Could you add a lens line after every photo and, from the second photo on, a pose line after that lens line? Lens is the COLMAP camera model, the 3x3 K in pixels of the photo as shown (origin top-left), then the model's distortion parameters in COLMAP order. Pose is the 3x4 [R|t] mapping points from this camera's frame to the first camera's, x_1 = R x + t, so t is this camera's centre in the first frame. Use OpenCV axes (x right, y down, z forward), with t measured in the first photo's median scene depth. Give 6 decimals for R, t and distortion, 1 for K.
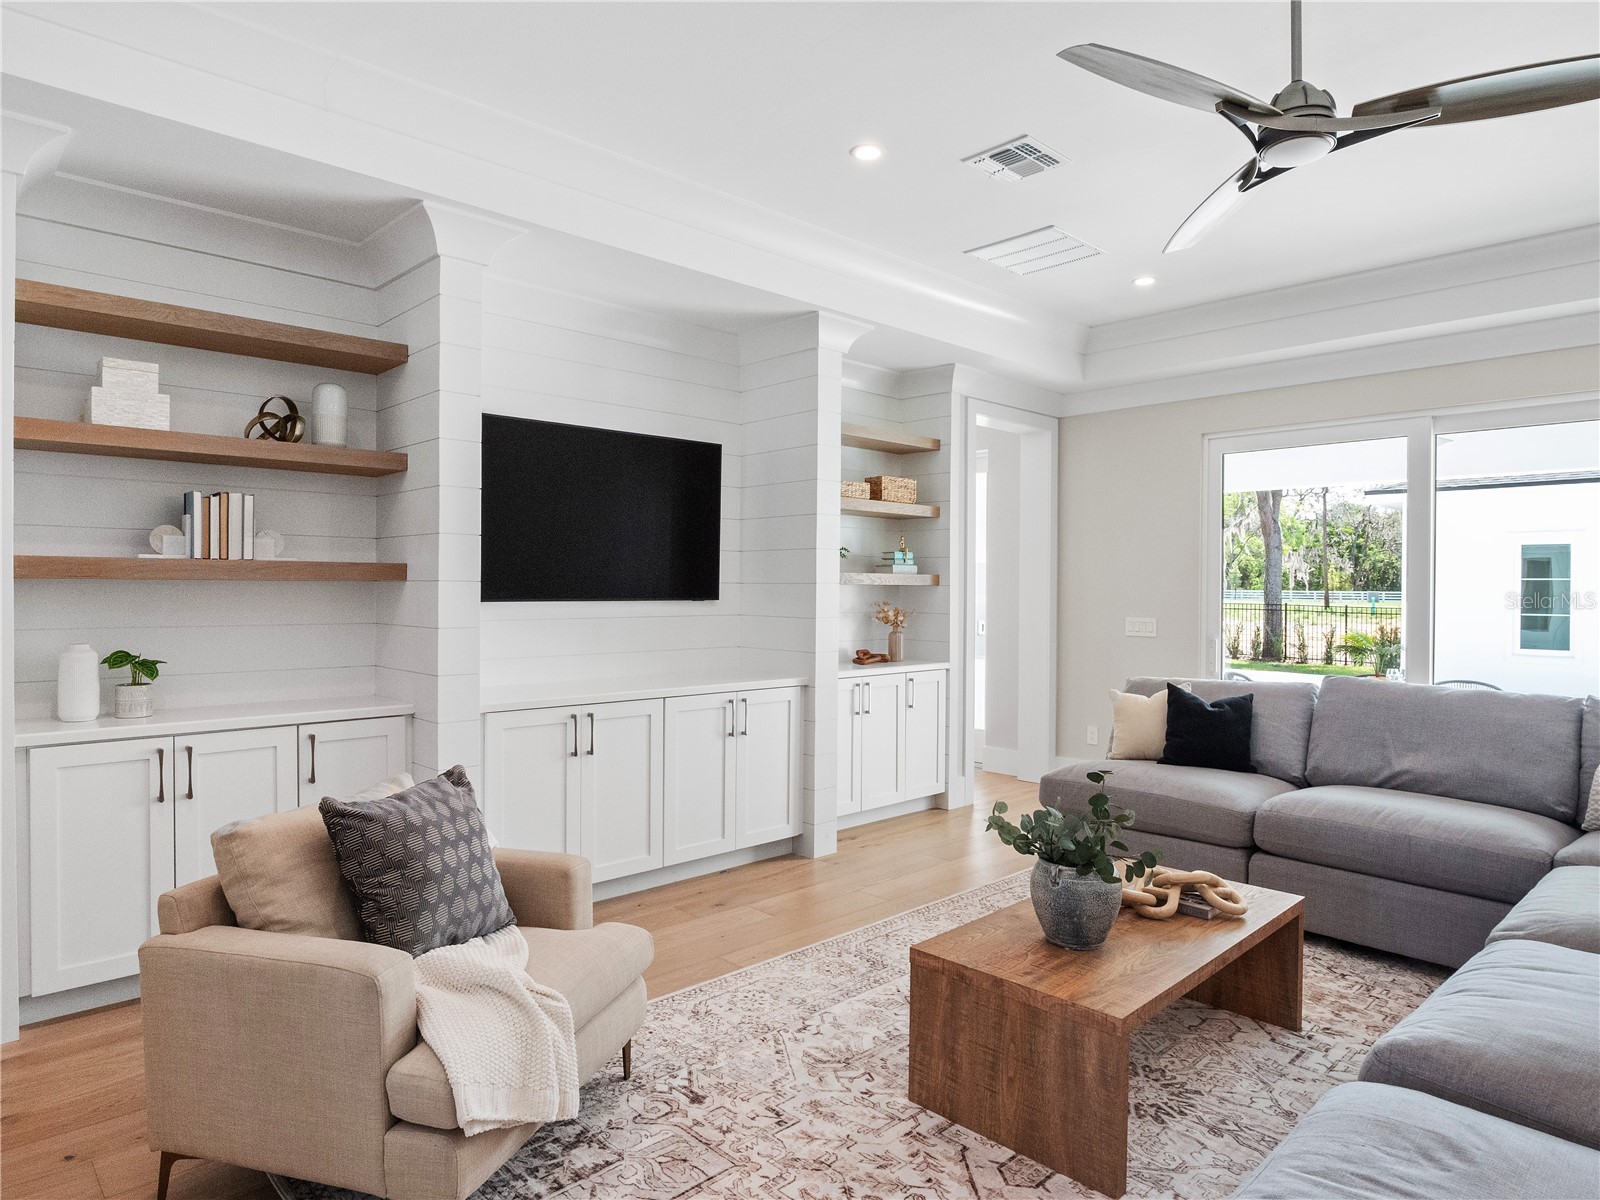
lens RADIAL K [[964.7, 0, 799.7], [0, 964.7, 592.9], [0, 0, 1]] dist [-0.020909, 0.001989]
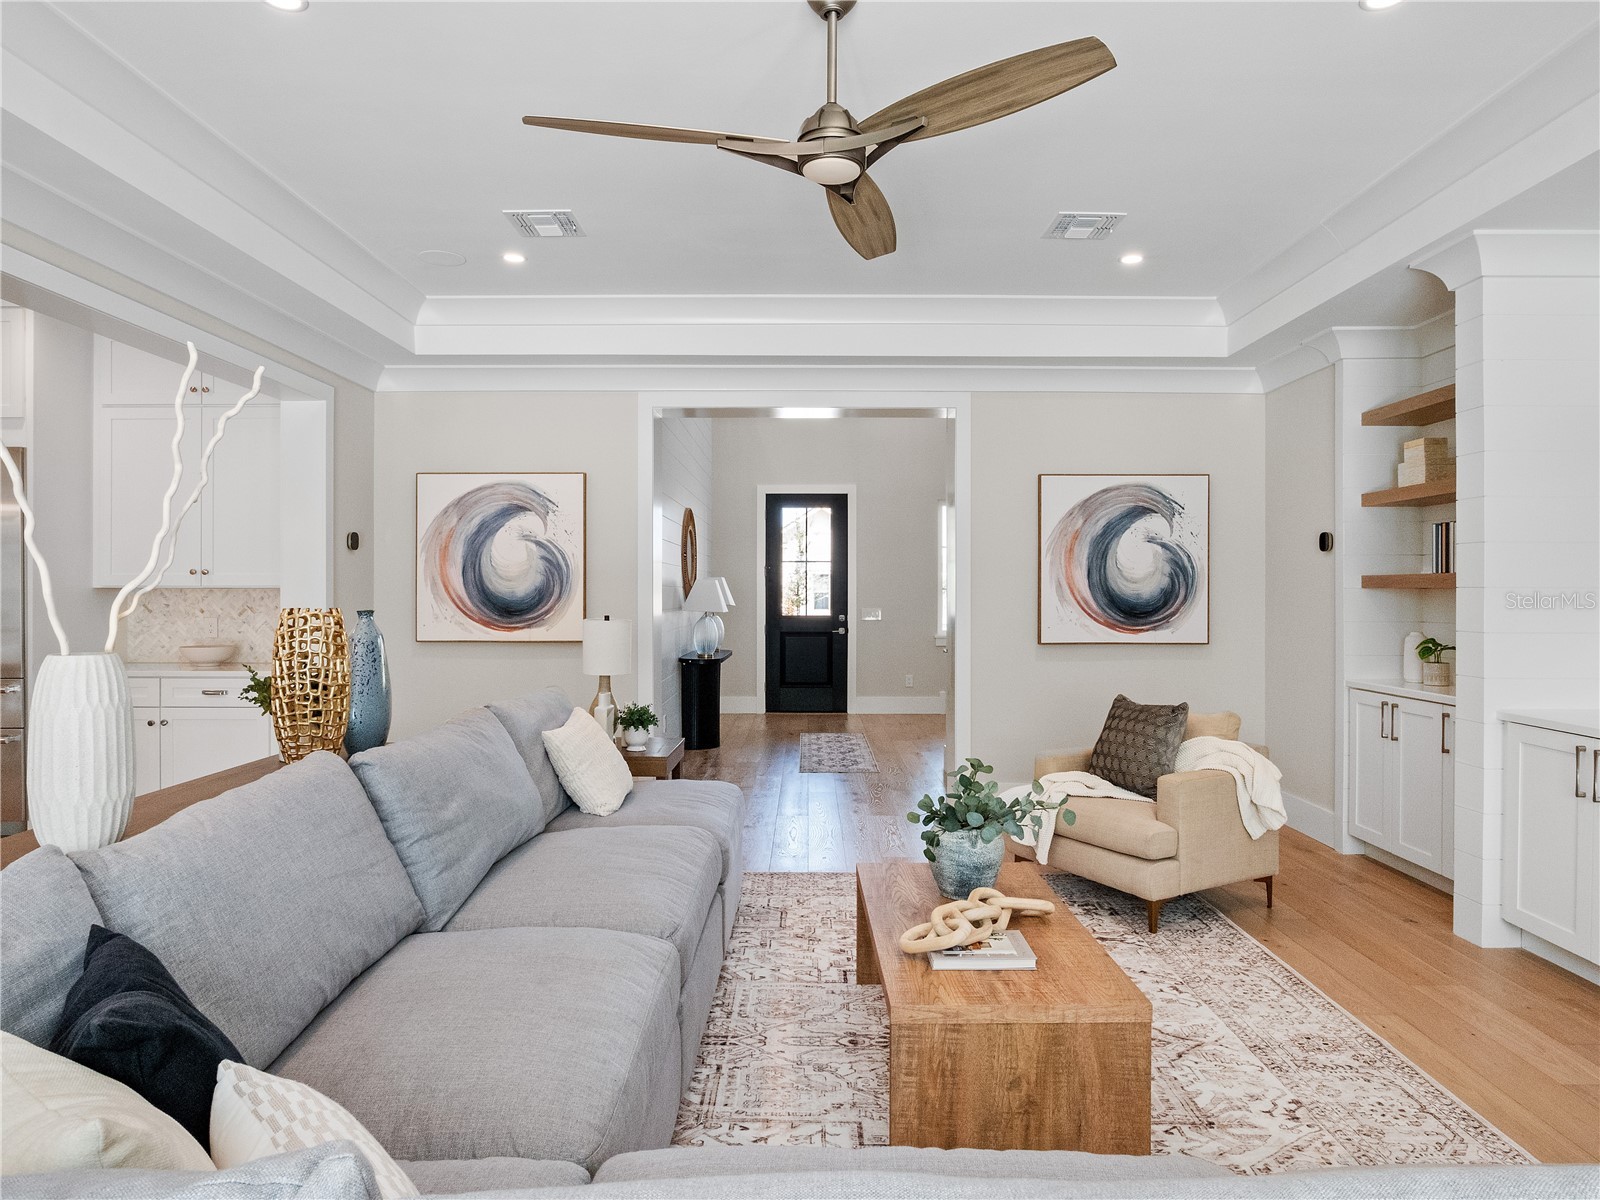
lens RADIAL K [[1156.3, 0, 800.0], [0, 1156.3, 600.0], [0, 0, 1]] dist [-0.008209, -0.003467]
pose [[-0.713341, -0.004216, -0.700804, 1.349173], [-0.010444, 0.999935, 0.004616, 0.005515], [0.700739, 0.010612, -0.713339, 1.779195]]
